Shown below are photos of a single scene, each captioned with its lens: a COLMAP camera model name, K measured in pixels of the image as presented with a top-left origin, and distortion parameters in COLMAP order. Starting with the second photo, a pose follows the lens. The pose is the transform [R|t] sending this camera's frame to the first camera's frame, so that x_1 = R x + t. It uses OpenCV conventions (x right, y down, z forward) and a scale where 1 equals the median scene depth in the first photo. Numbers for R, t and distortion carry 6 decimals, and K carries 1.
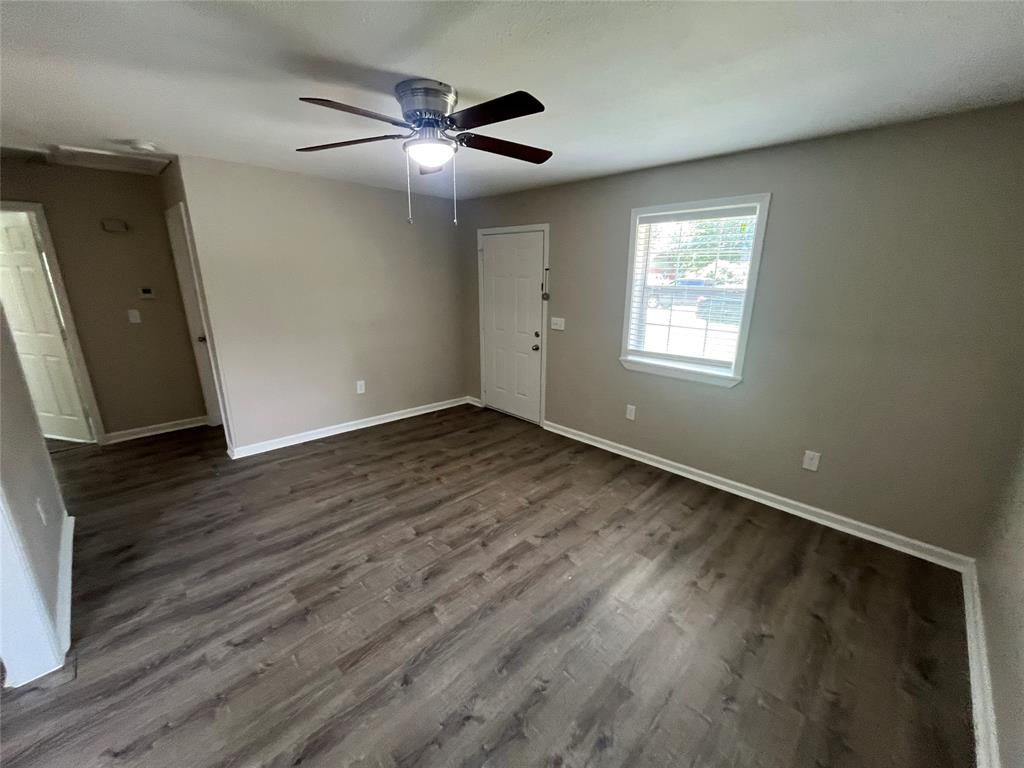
lens RADIAL K [[414.5, 0, 512.0], [0, 414.5, 384.0], [0, 0, 1]] dist [-0.002752, -0.000244]
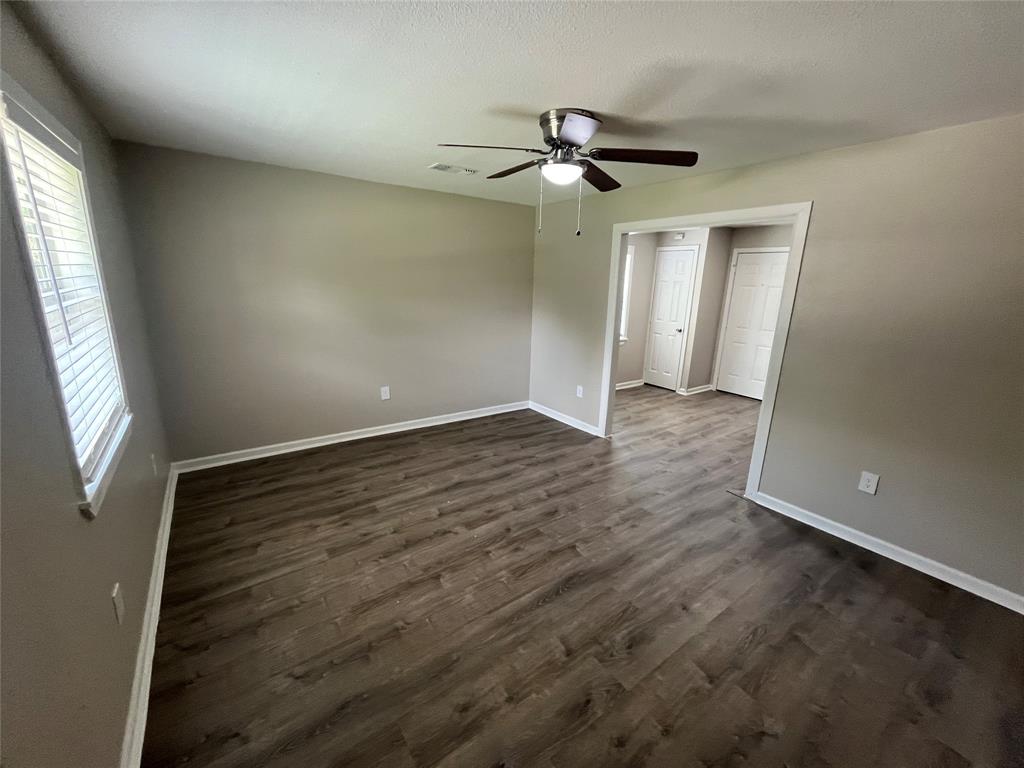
lens RADIAL K [[414.5, 0, 512.0], [0, 414.5, 384.0], [0, 0, 1]] dist [-0.002752, -0.000244]
pose [[-0.985648, -0.079453, 0.148945, -0.200136], [0.005678, 0.866213, 0.499643, -0.457792], [-0.168716, 0.493318, -0.853330, 1.670779]]
